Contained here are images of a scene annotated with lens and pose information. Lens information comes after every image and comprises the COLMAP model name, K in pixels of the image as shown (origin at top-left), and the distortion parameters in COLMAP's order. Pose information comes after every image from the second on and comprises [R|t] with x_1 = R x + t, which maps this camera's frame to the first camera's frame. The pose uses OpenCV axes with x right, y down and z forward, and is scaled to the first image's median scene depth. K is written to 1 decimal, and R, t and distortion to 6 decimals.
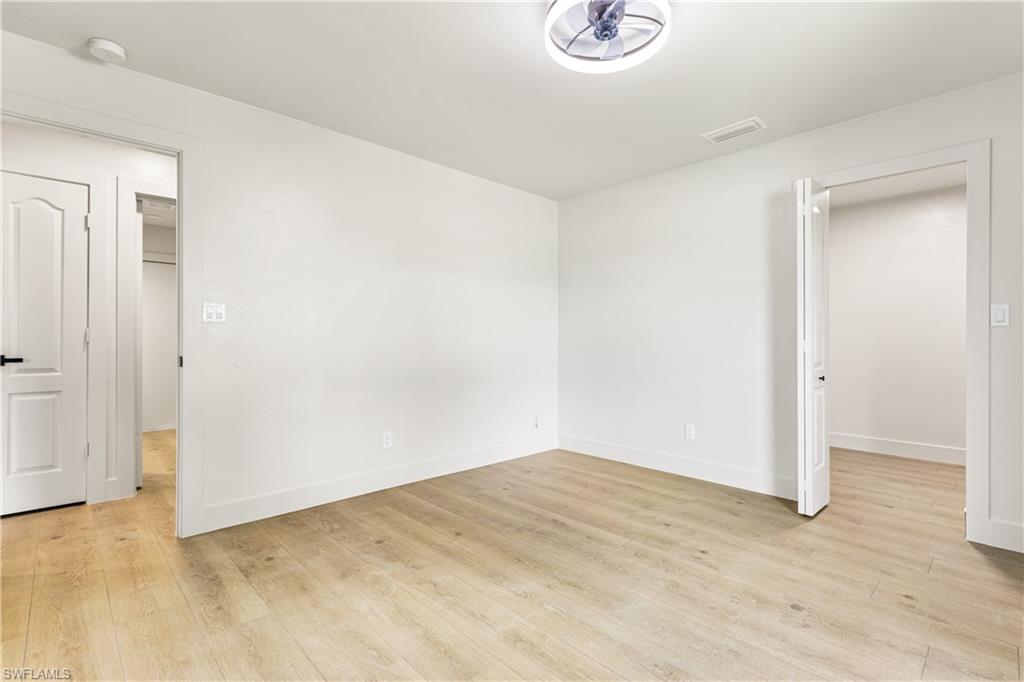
lens RADIAL K [[472.2, 0, 510.4], [0, 472.2, 340.3], [0, 0, 1]] dist [0.000721, -0.000430]
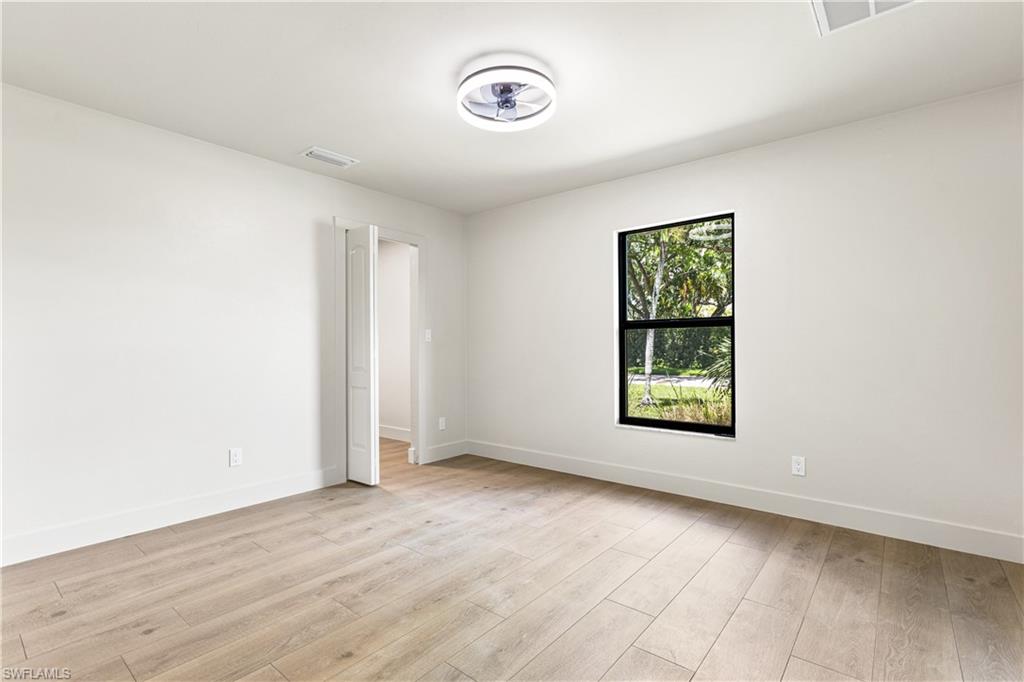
lens RADIAL K [[472.2, 0, 510.4], [0, 472.2, 340.3], [0, 0, 1]] dist [0.000721, -0.000430]
pose [[-0.111499, 0.009680, 0.993717, -0.762019], [0.006818, 0.999936, -0.008975, -0.014767], [-0.993741, 0.005775, -0.111558, 0.822919]]
